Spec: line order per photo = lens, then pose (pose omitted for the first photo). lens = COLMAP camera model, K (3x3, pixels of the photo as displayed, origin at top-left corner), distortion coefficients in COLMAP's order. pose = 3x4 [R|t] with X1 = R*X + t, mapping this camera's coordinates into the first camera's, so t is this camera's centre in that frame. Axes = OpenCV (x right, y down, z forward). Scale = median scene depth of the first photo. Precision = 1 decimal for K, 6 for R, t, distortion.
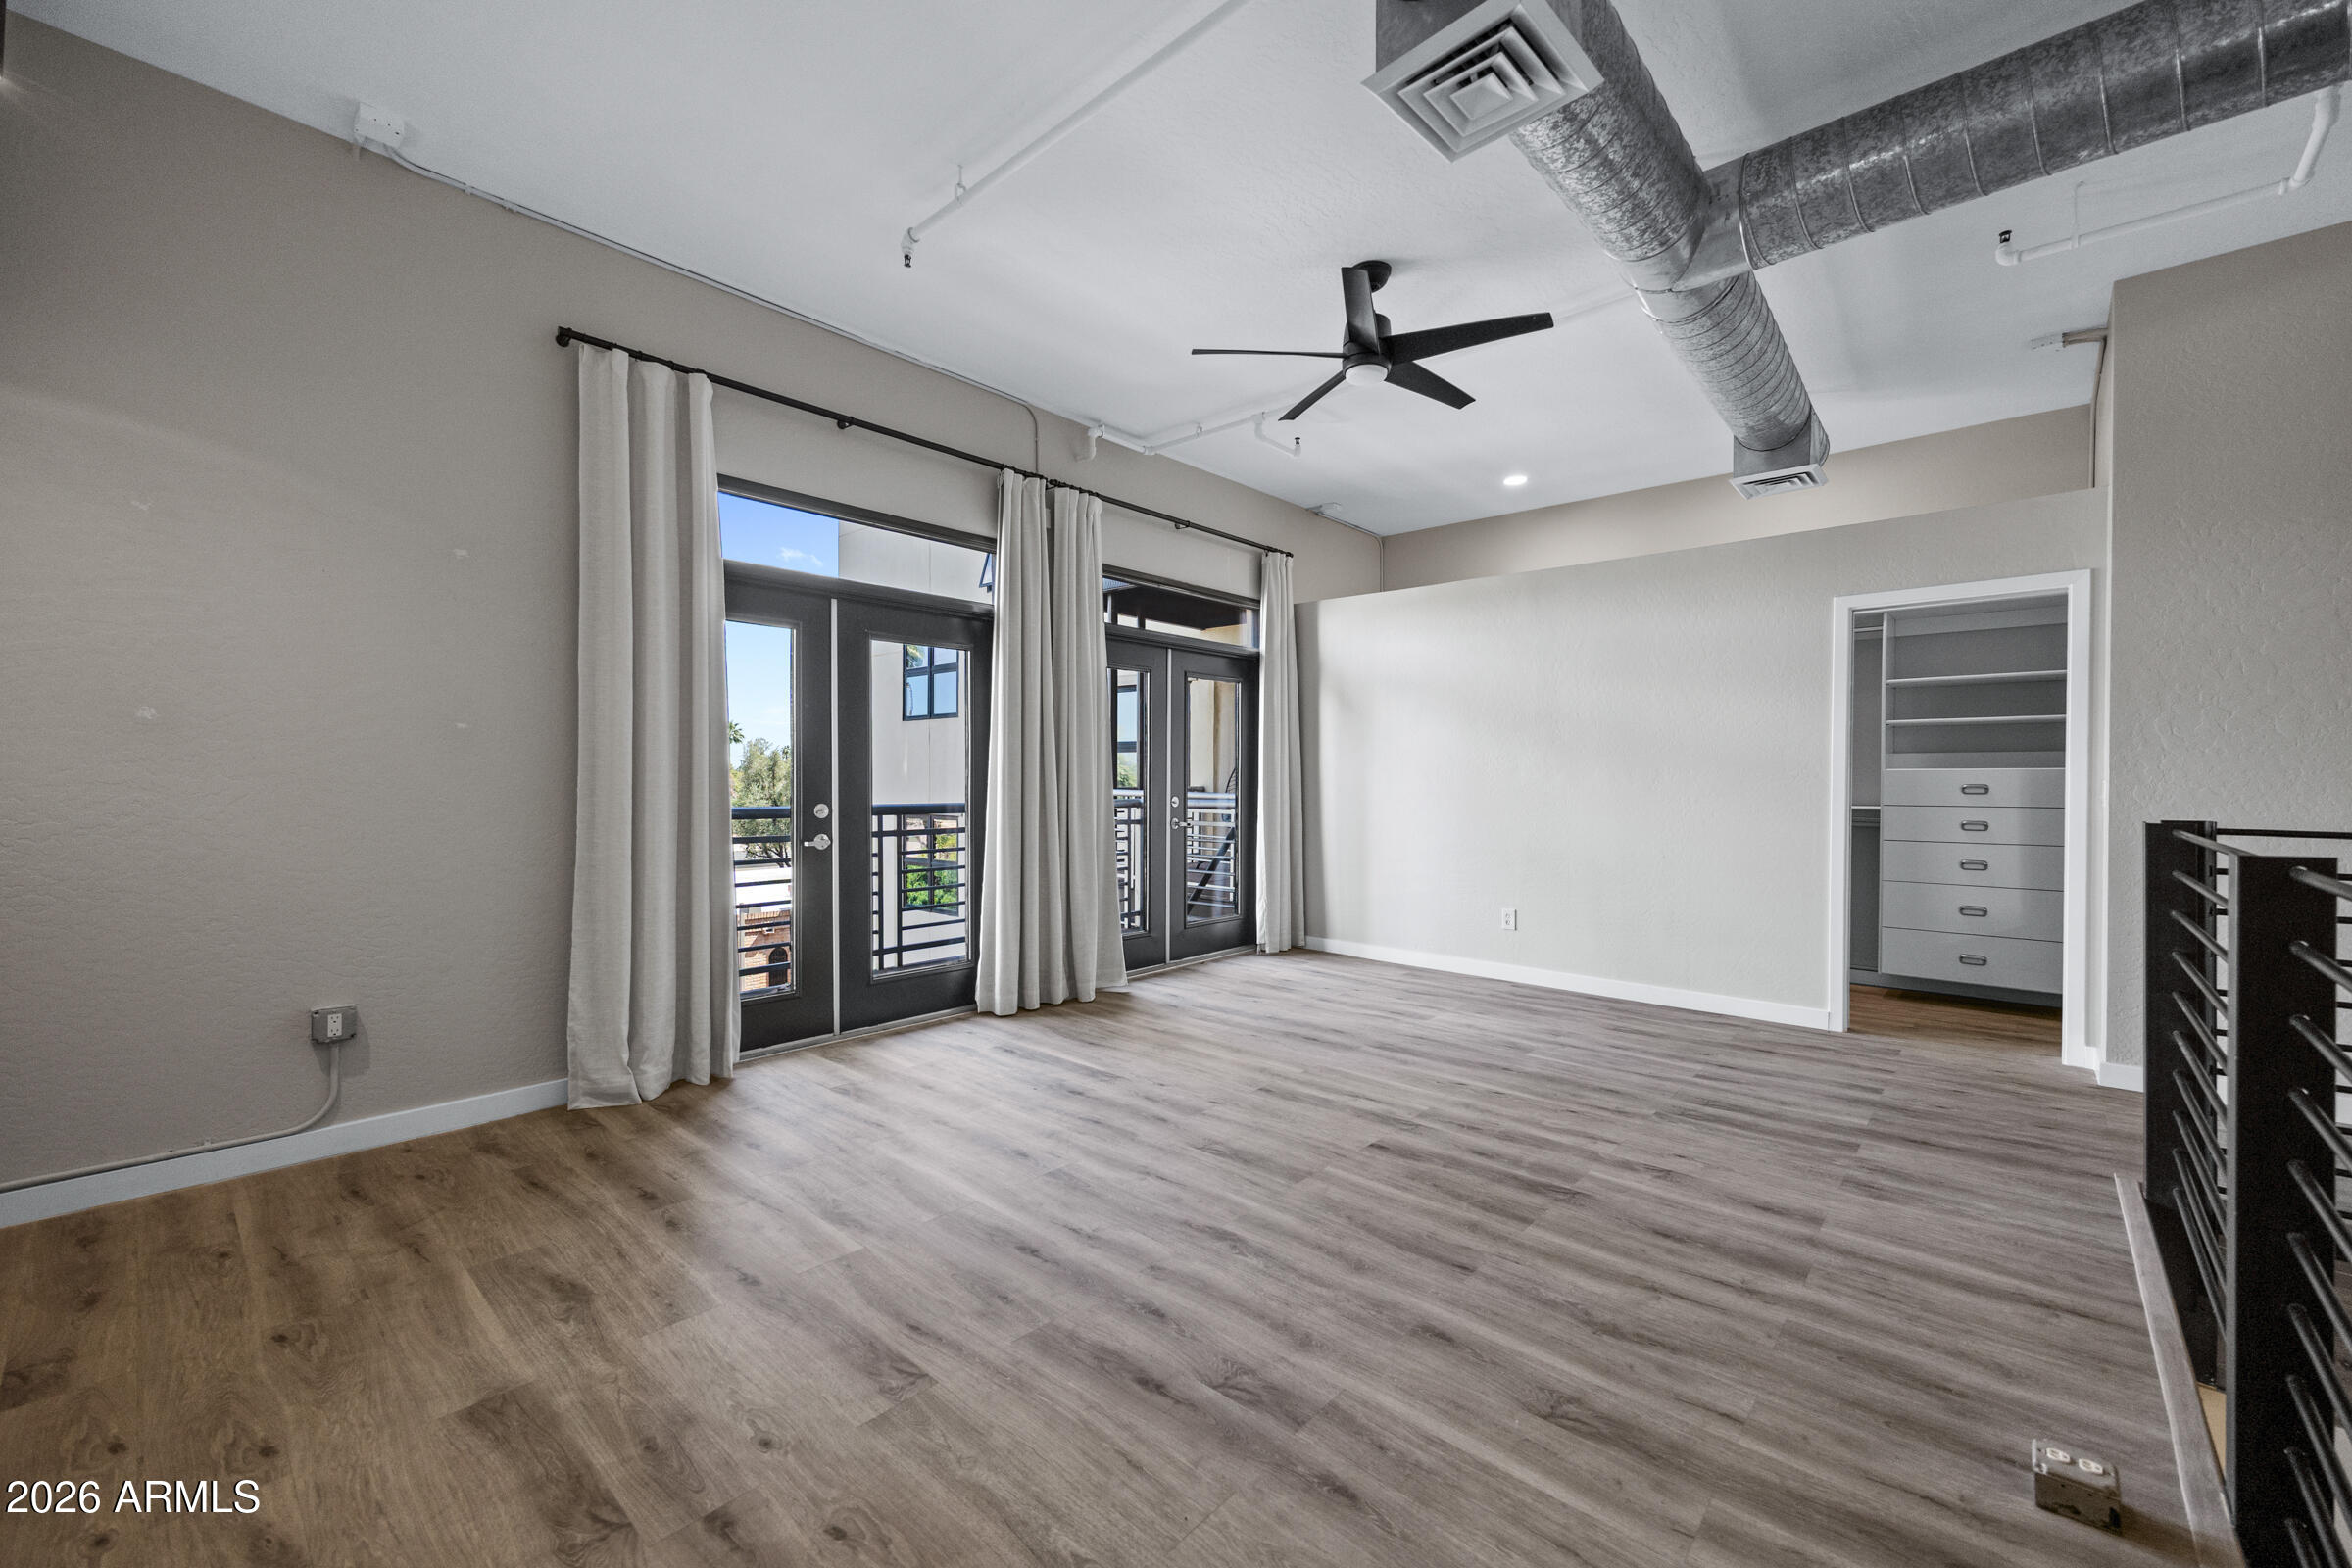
lens RADIAL K [[934.7, 0, 1177.6], [0, 934.7, 791.4], [0, 0, 1]] dist [0.003619, -0.000651]
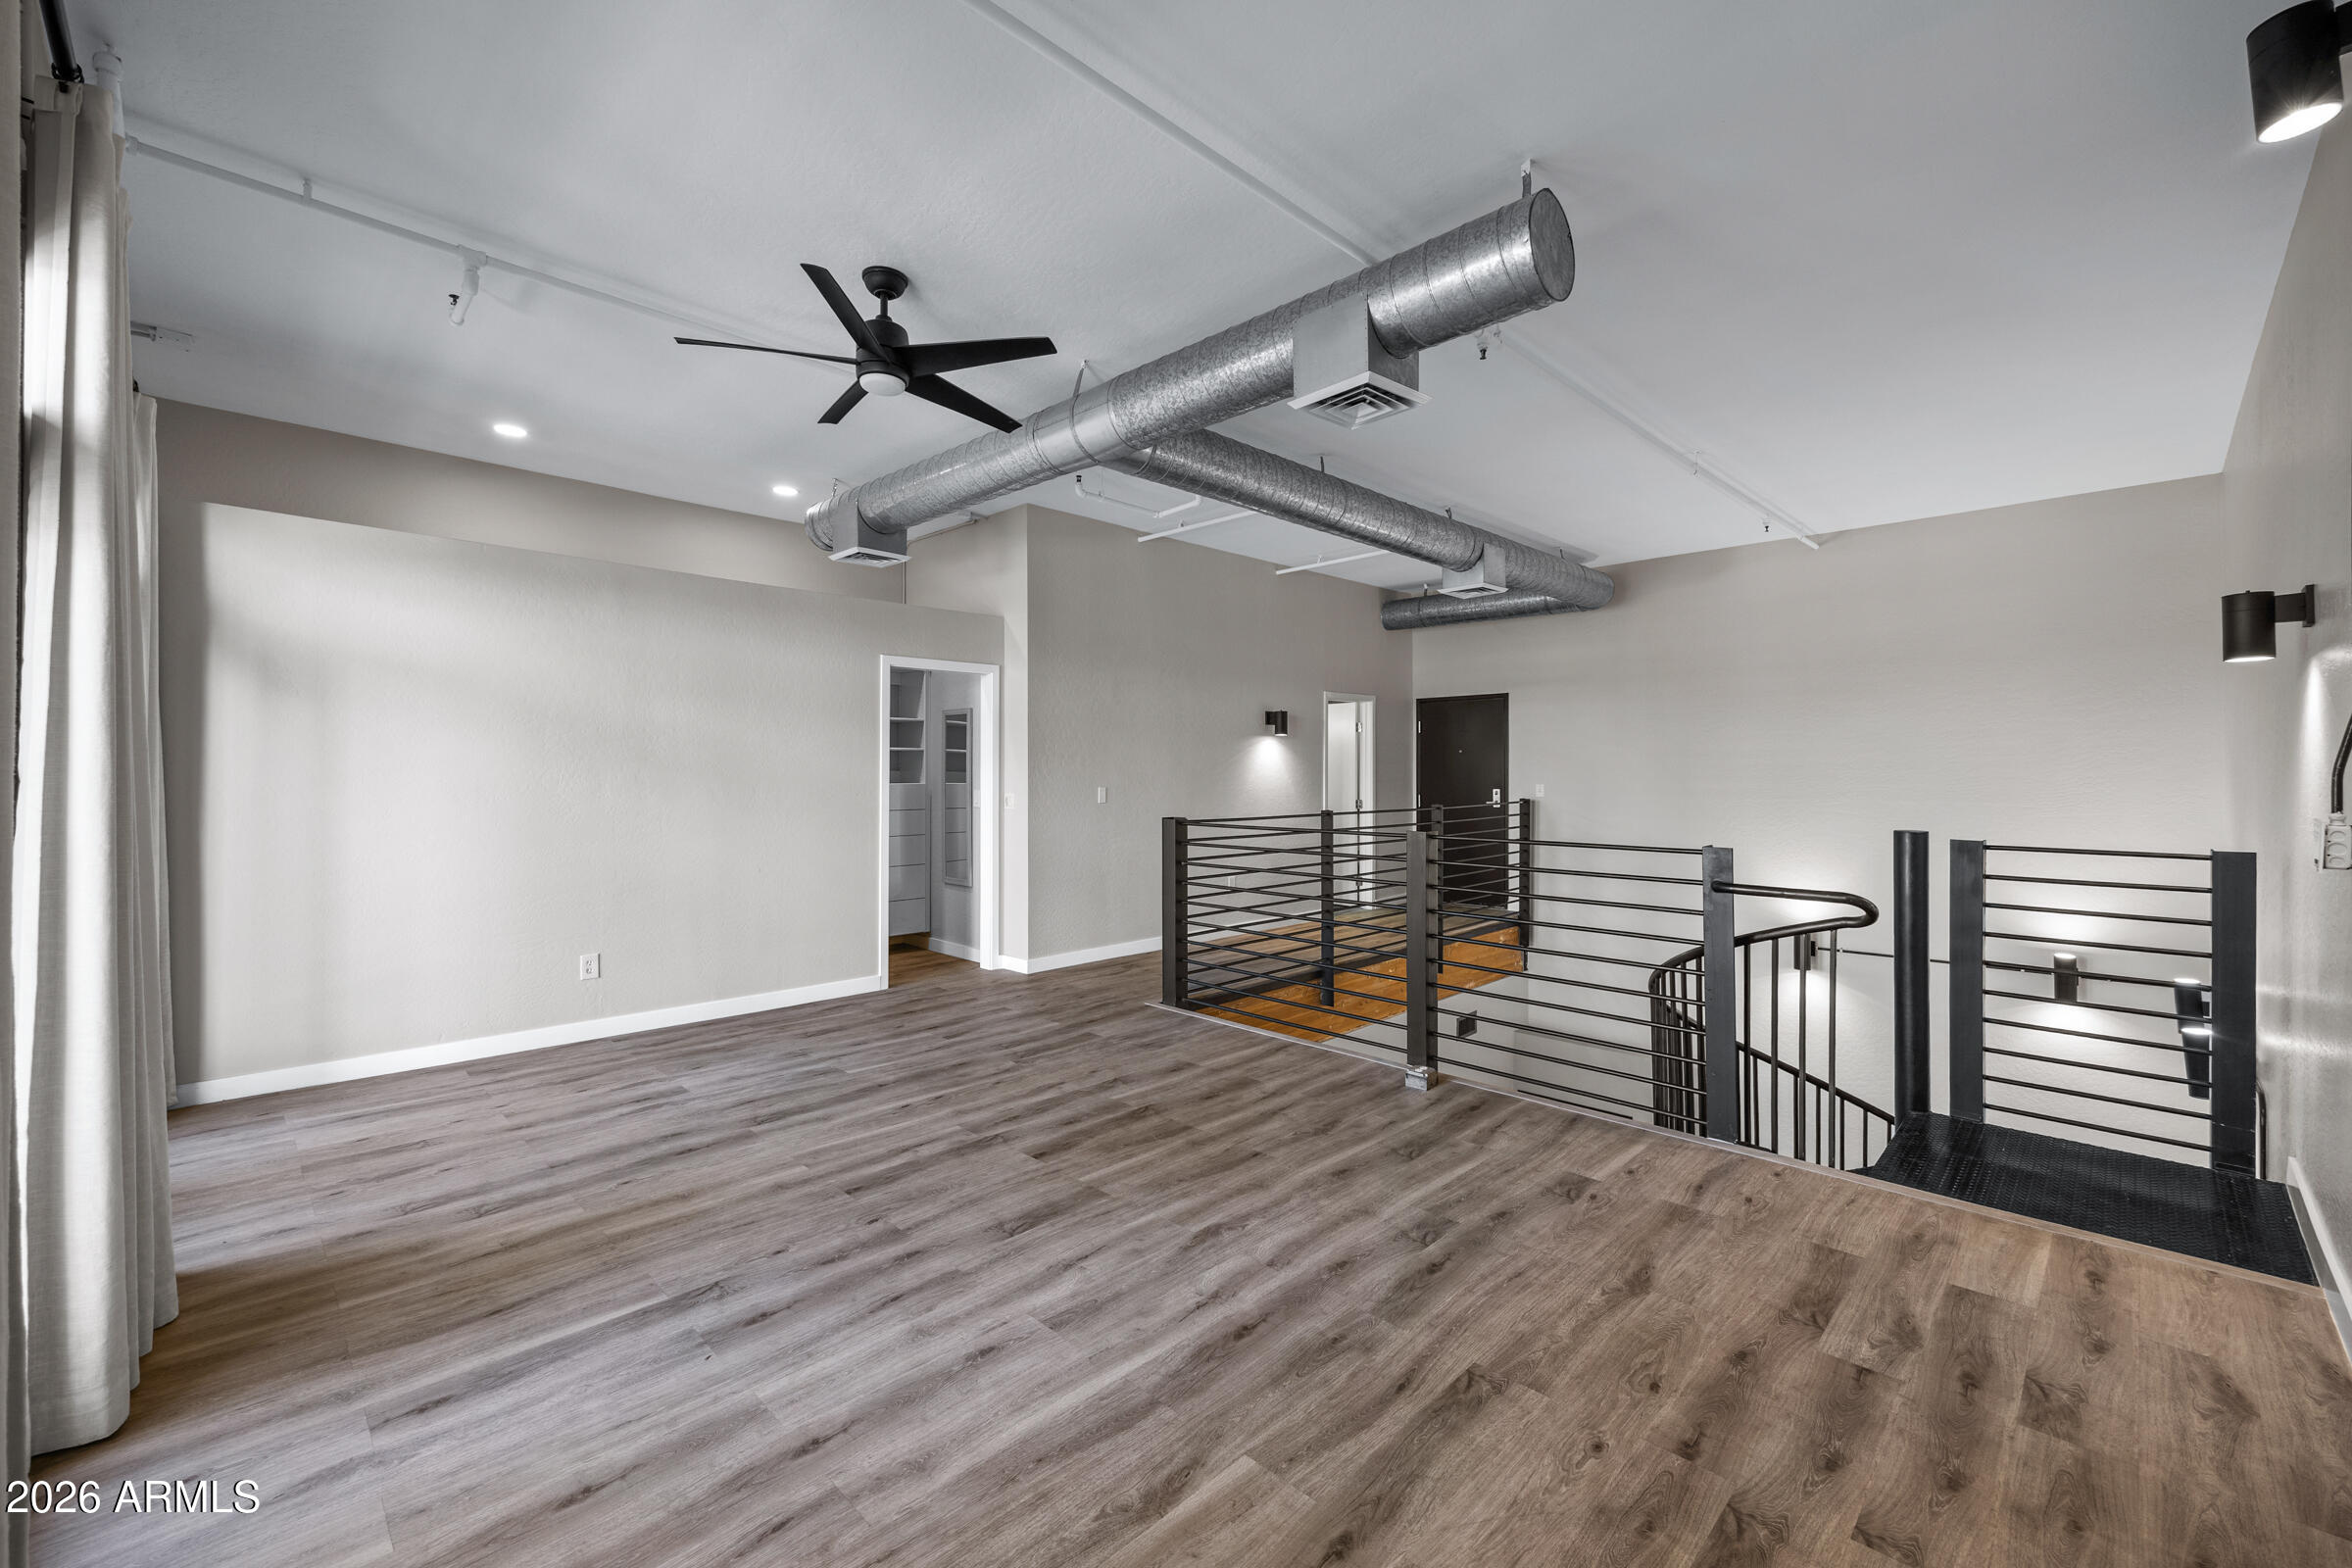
lens RADIAL K [[955.1, 0, 1166.2], [0, 955.1, 771.8], [0, 0, 1]] dist [0.006307, -0.000043]
pose [[0.055760, -0.002987, 0.998440, -0.891041], [0.012055, 0.999925, 0.002319, -0.064966], [-0.998371, 0.011907, 0.055792, 0.798687]]
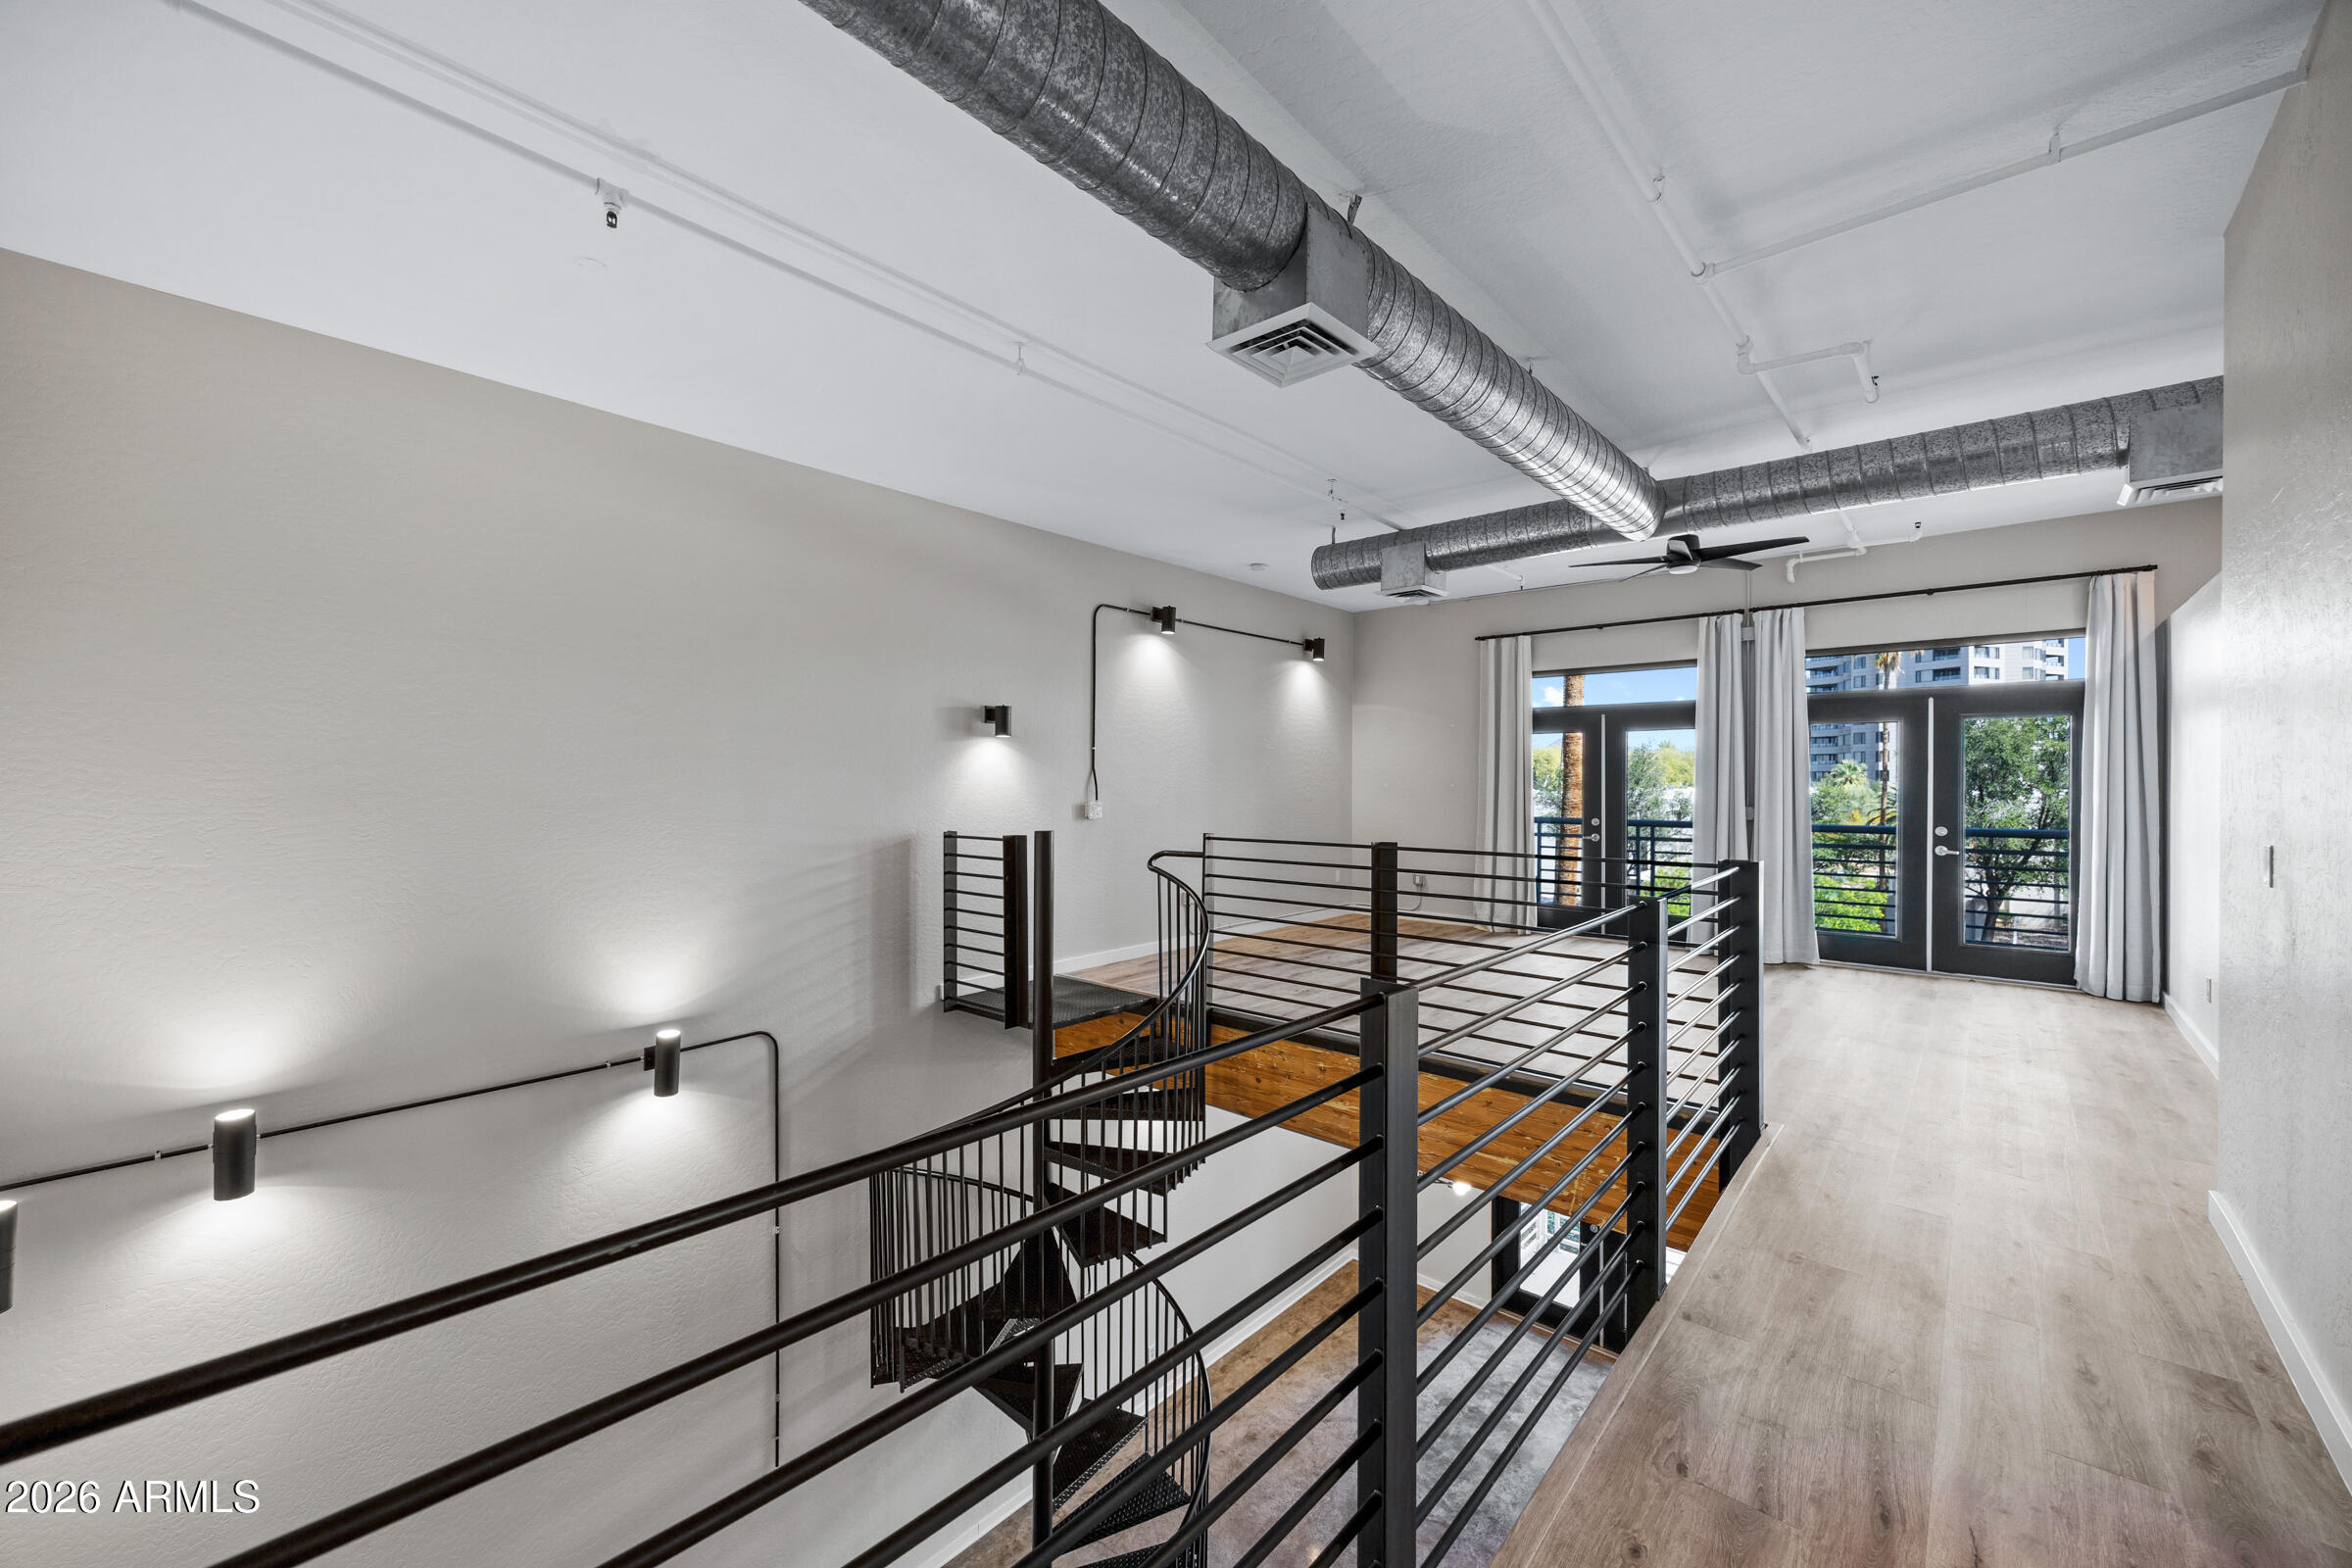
lens RADIAL K [[934.7, 0, 1162.6], [0, 934.7, 783.2], [0, 0, 1]] dist [0.003619, -0.000651]
pose [[0.011394, -0.000581, -0.999935, 2.213656], [-0.015429, 0.999881, -0.000757, -0.063466], [0.999816, 0.015437, 0.011383, 0.079809]]
